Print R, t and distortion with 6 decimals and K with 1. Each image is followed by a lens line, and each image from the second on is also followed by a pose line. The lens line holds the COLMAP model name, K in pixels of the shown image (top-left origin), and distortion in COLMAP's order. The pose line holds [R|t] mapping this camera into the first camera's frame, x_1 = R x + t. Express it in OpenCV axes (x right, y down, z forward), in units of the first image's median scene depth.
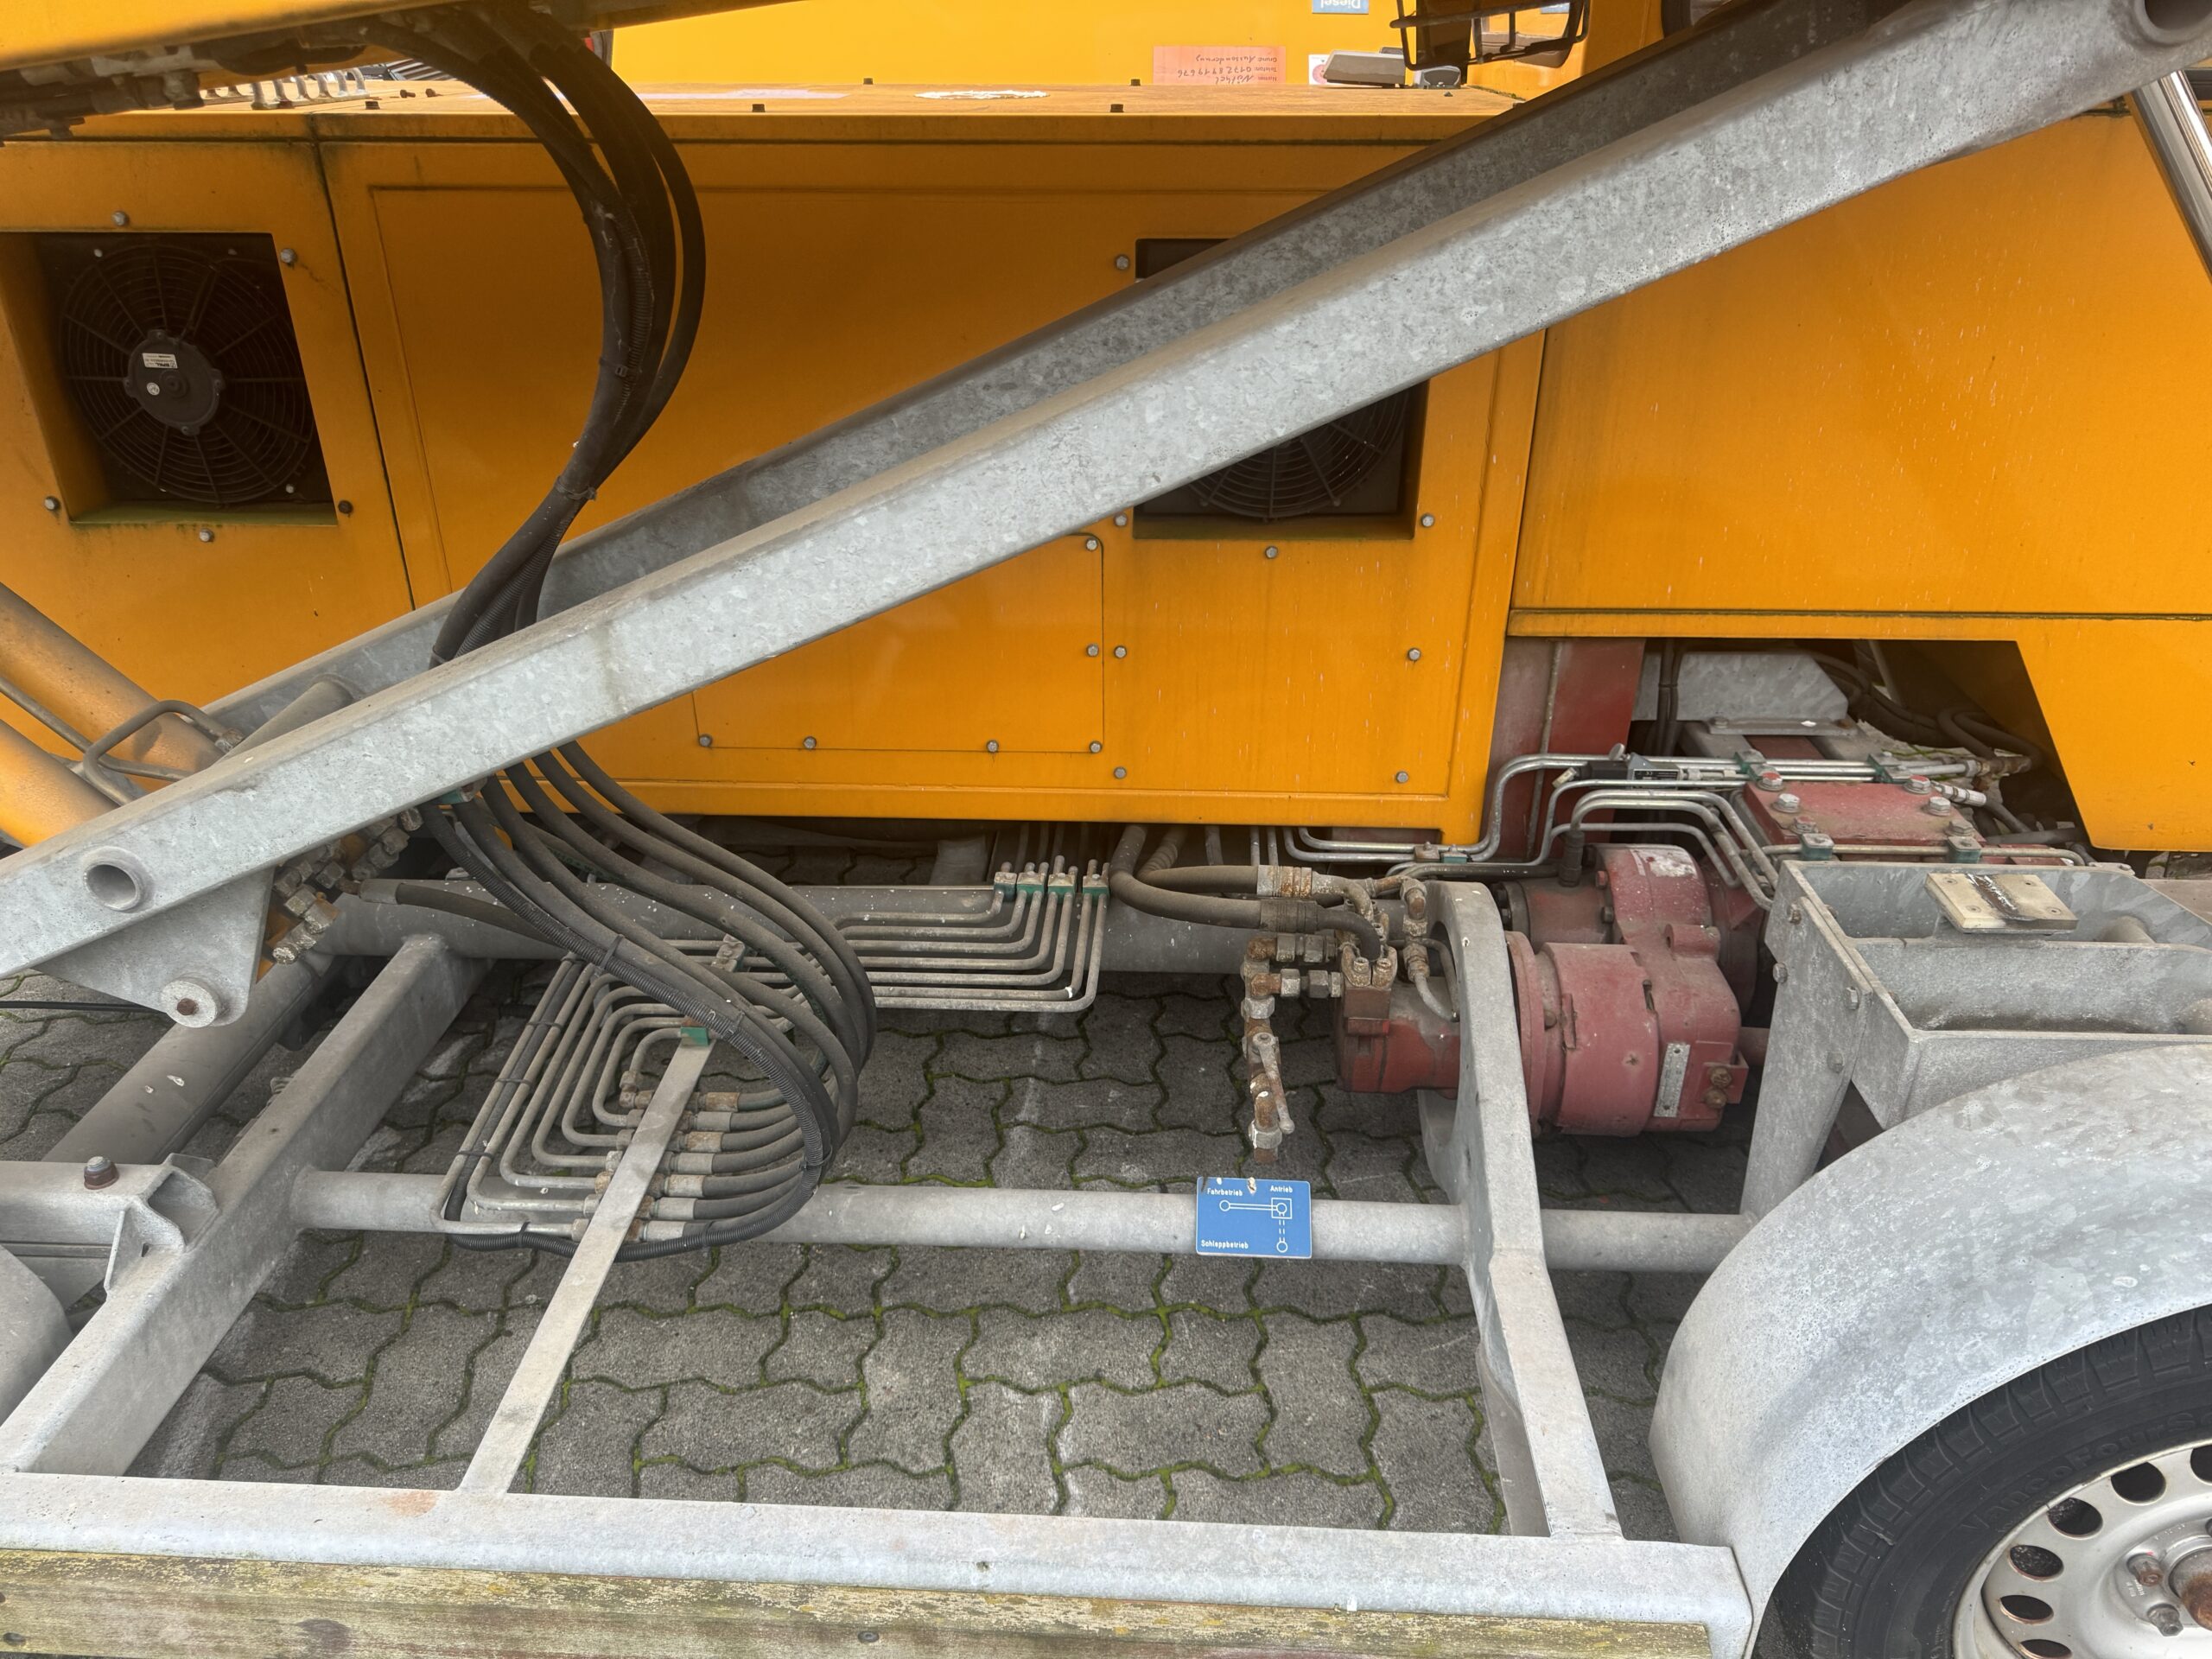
lens RADIAL K [[1530.1, 0, 1106.0], [0, 1530.1, 829.5], [0, 0, 1]] dist [0.171143, -0.359894]
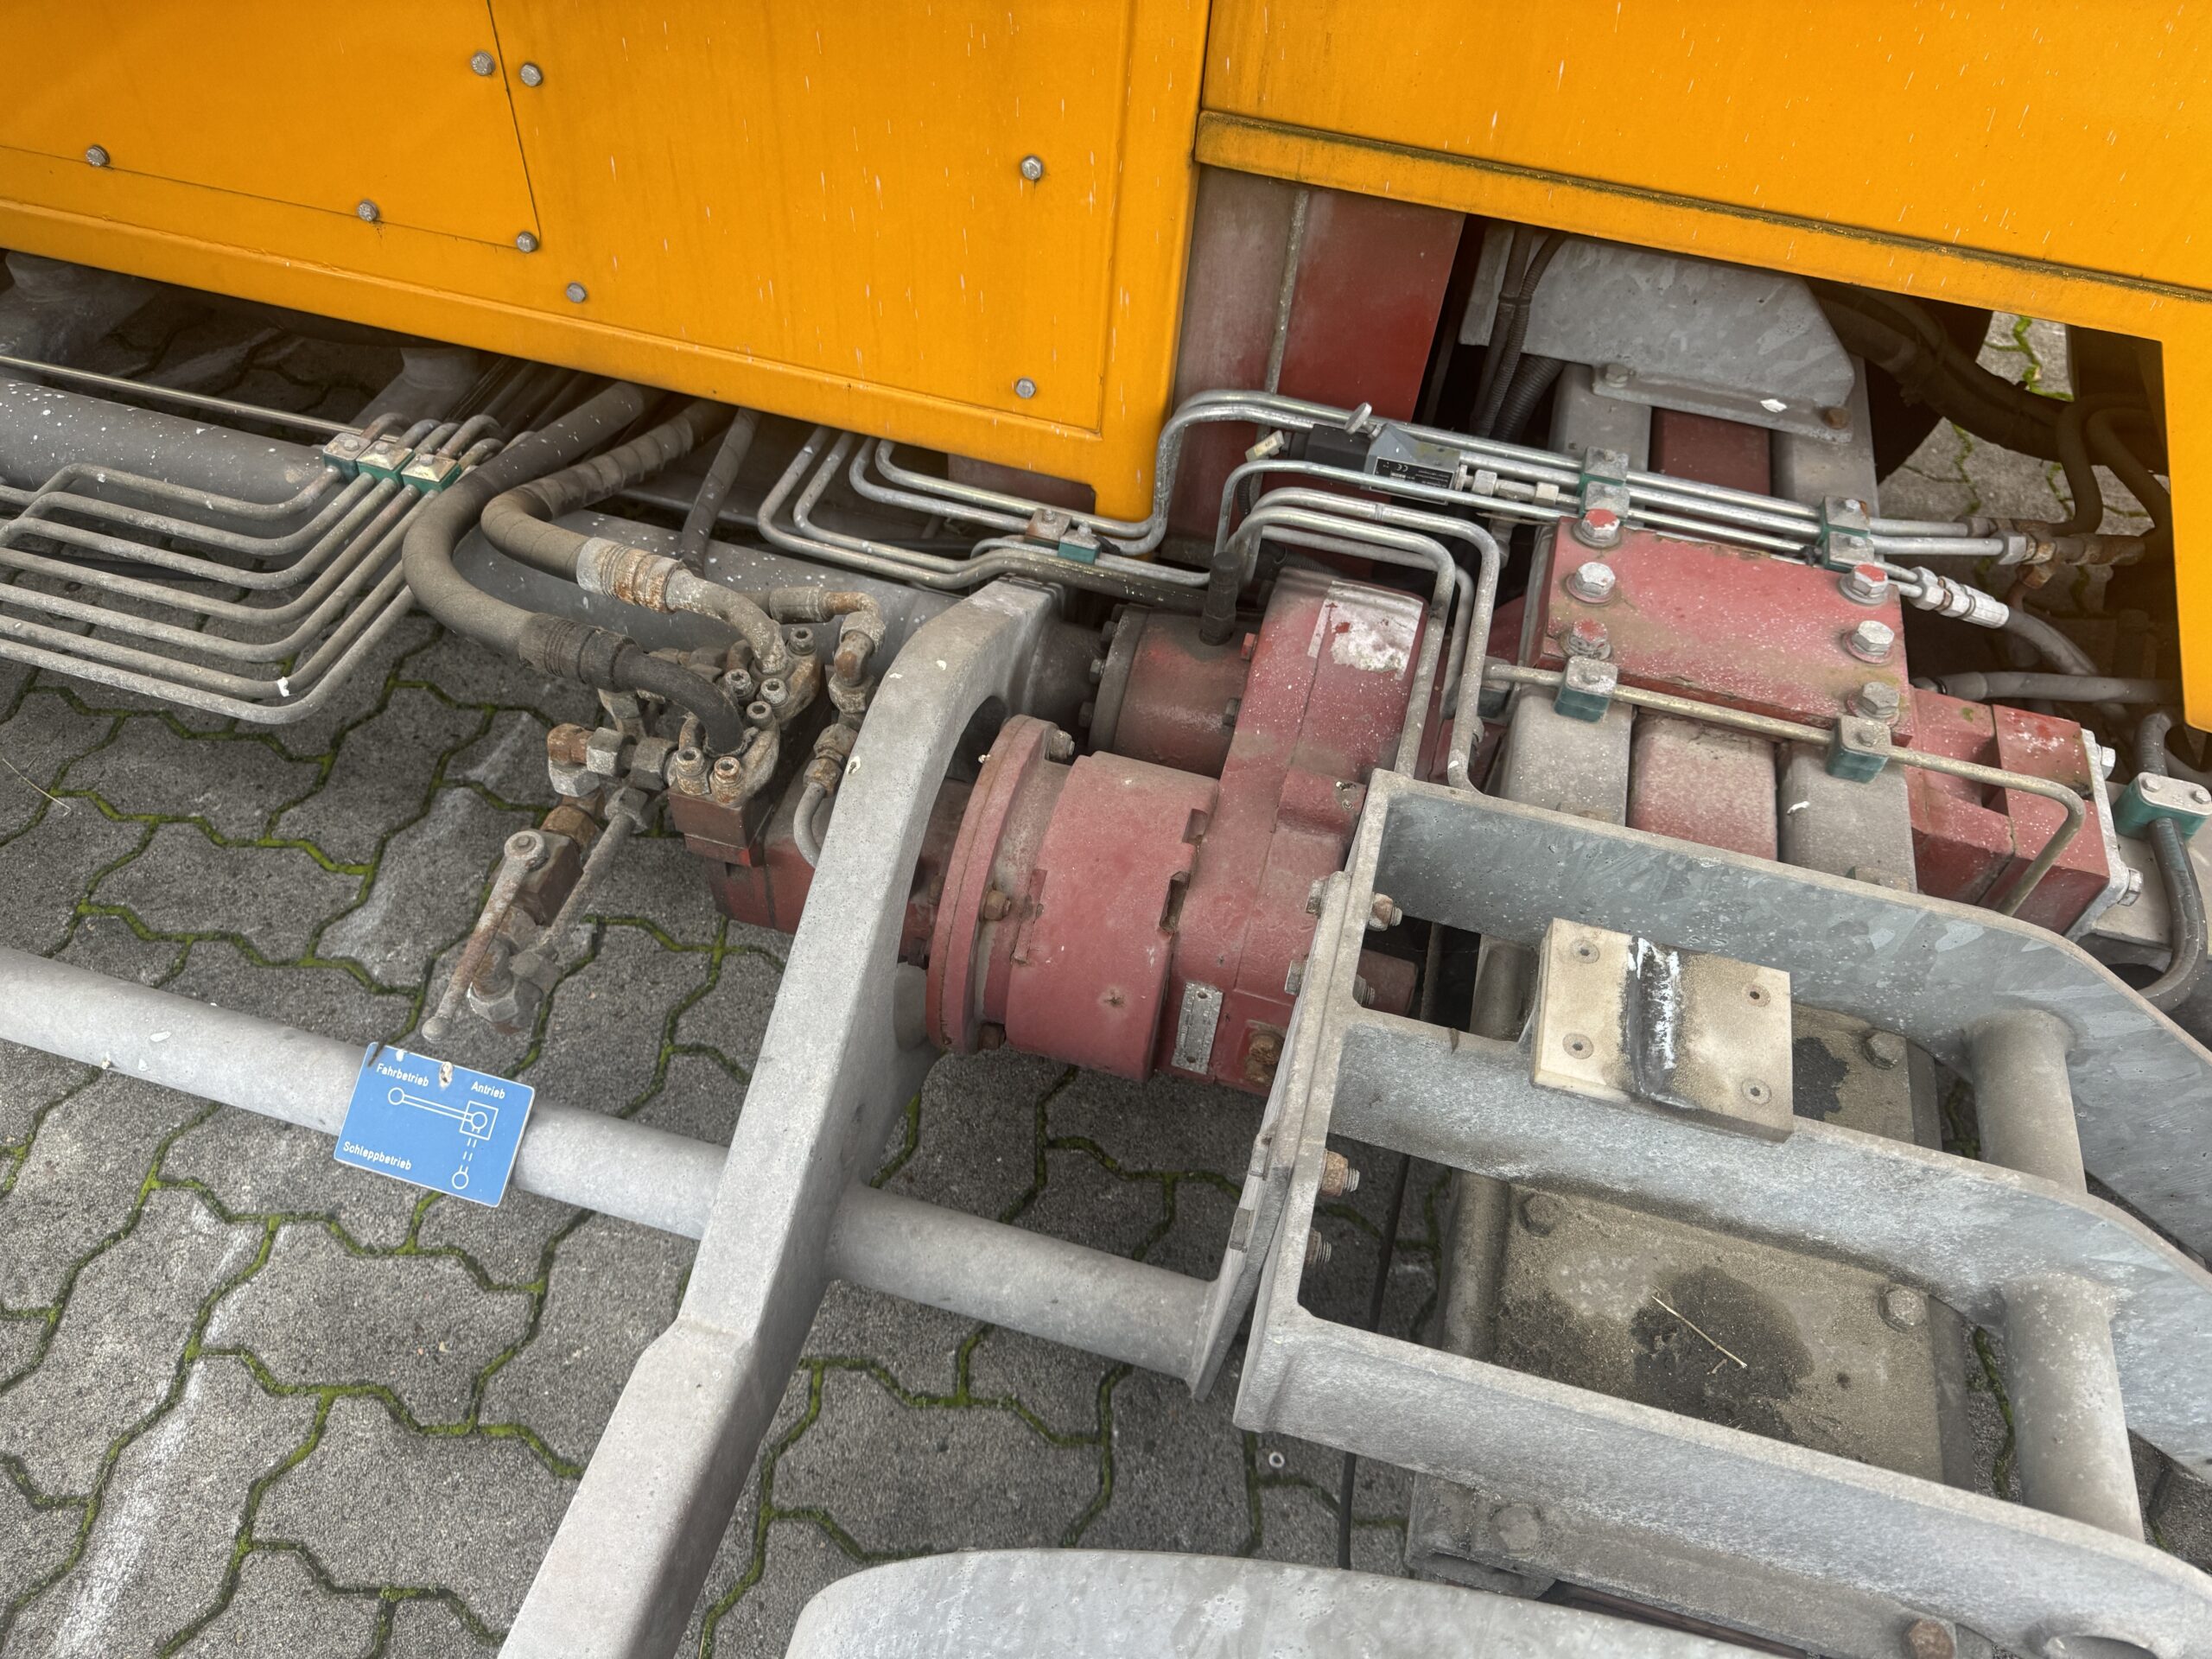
lens RADIAL K [[1538.6, 0, 1106.0], [0, 1538.6, 829.5], [0, 0, 1]] dist [0.080089, -0.117033]
pose [[0.974686, 0.203770, -0.092001, 0.324825], [-0.155052, 0.912533, 0.378474, -0.113198], [0.161075, -0.354628, 0.921028, 0.419681]]
